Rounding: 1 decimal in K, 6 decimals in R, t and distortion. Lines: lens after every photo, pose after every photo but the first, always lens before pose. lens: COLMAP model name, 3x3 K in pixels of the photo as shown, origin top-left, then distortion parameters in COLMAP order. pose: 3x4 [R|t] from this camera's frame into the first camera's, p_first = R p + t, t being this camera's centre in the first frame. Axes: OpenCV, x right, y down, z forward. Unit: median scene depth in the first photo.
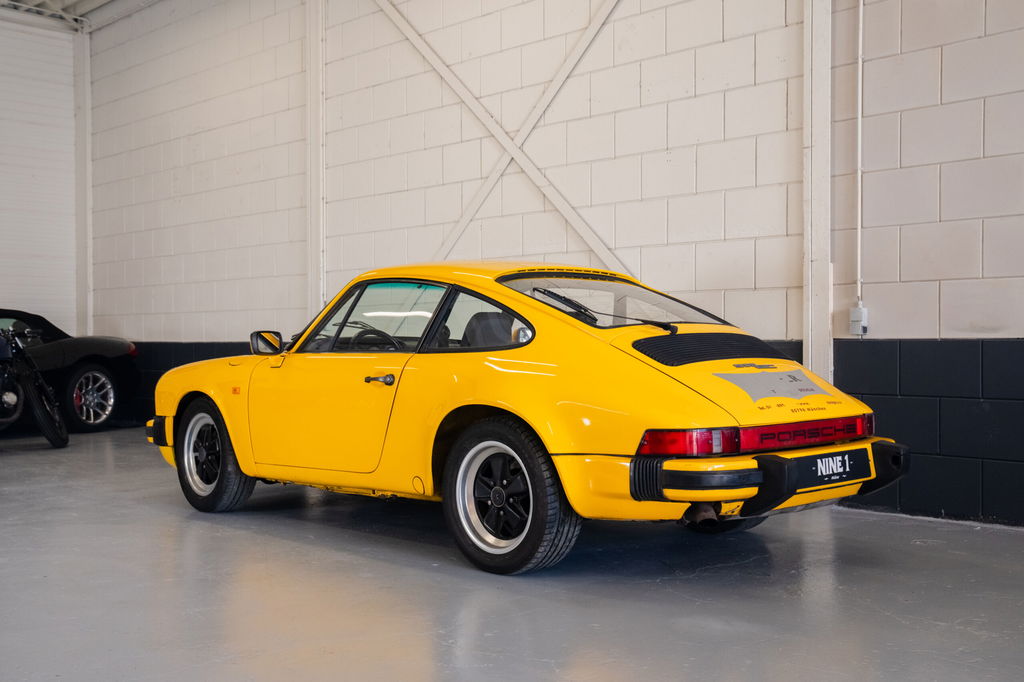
lens RADIAL K [[1147.5, 0, 512.0], [0, 1147.5, 341.0], [0, 0, 1]] dist [0.013354, 0.033345]
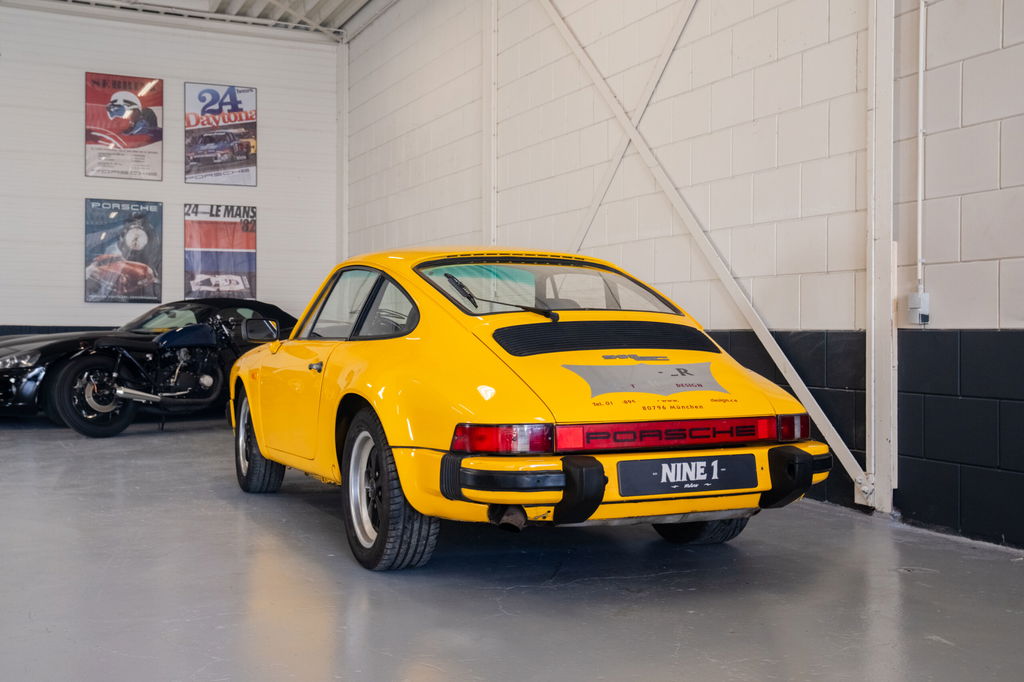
lens RADIAL K [[1155.2, 0, 512.4], [0, 1155.2, 320.9], [0, 0, 1]] dist [0.027458, 0.037820]
pose [[0.942222, 0.001653, -0.334984, 0.362202], [-0.004747, 0.999953, -0.008418, 0.000982], [0.334955, 0.009521, 0.942186, 0.098369]]
